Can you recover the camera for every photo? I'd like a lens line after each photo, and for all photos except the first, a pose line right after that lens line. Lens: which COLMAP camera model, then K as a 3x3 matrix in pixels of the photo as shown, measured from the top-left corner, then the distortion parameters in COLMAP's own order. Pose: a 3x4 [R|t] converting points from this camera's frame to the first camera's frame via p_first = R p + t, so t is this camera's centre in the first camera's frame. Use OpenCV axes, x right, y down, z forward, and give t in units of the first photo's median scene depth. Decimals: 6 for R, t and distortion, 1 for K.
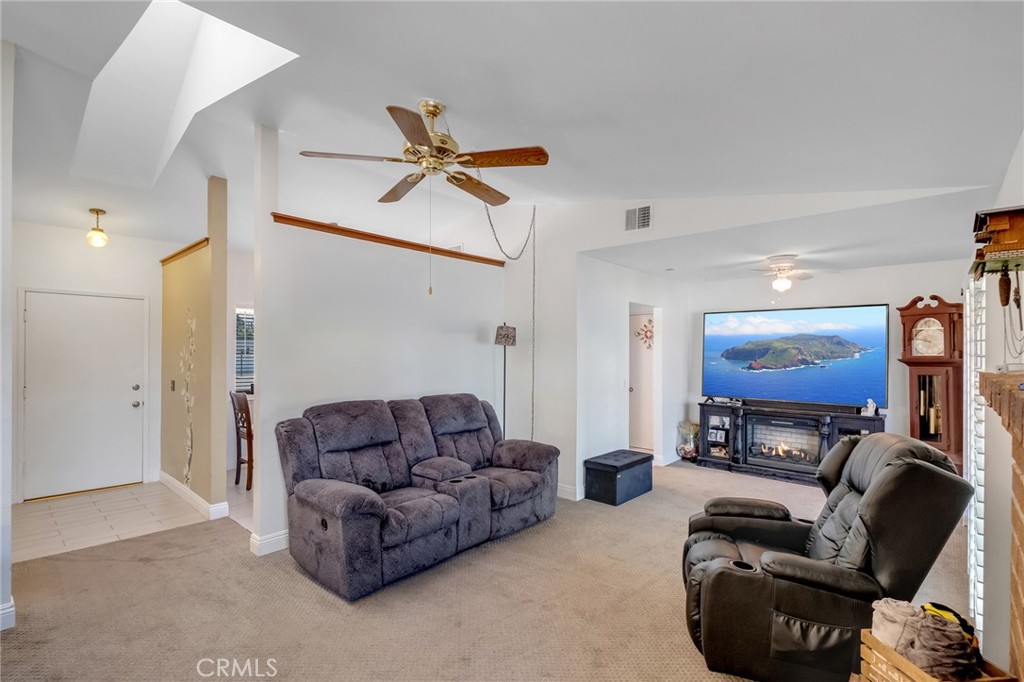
lens RADIAL K [[503.2, 0, 514.8], [0, 503.2, 345.4], [0, 0, 1]] dist [-0.005116, -0.002379]
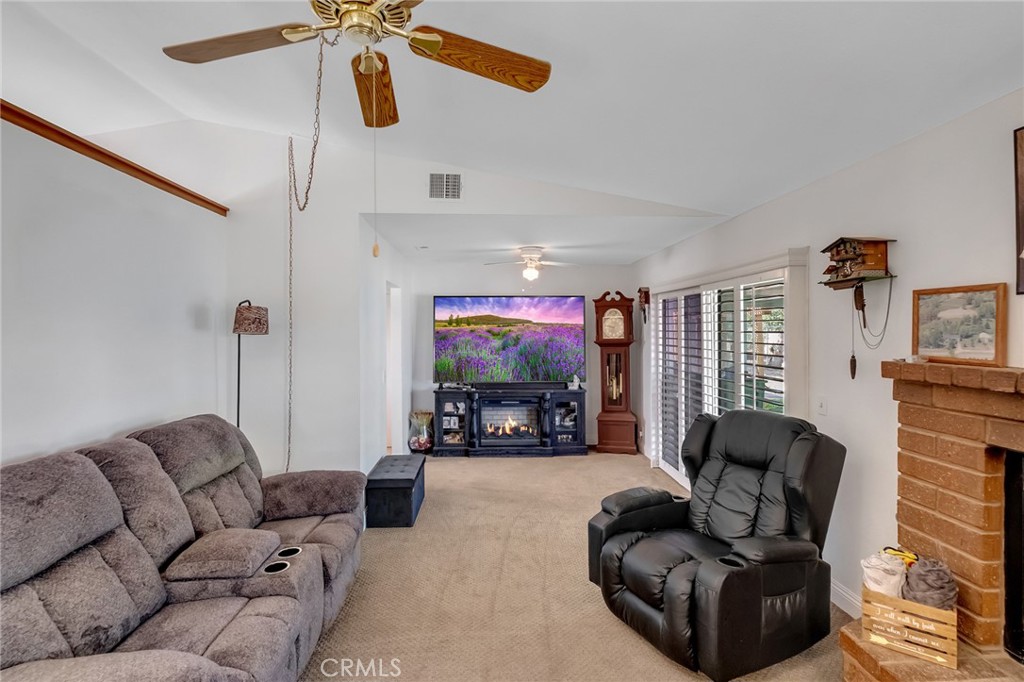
lens RADIAL K [[503.2, 0, 527.0], [0, 503.2, 326.0], [0, 0, 1]] dist [-0.005116, -0.002379]
pose [[0.698104, -0.000060, 0.715996, -0.237942], [-0.004246, 0.999982, 0.004224, -0.015354], [-0.715984, -0.005989, 0.698091, 0.262411]]
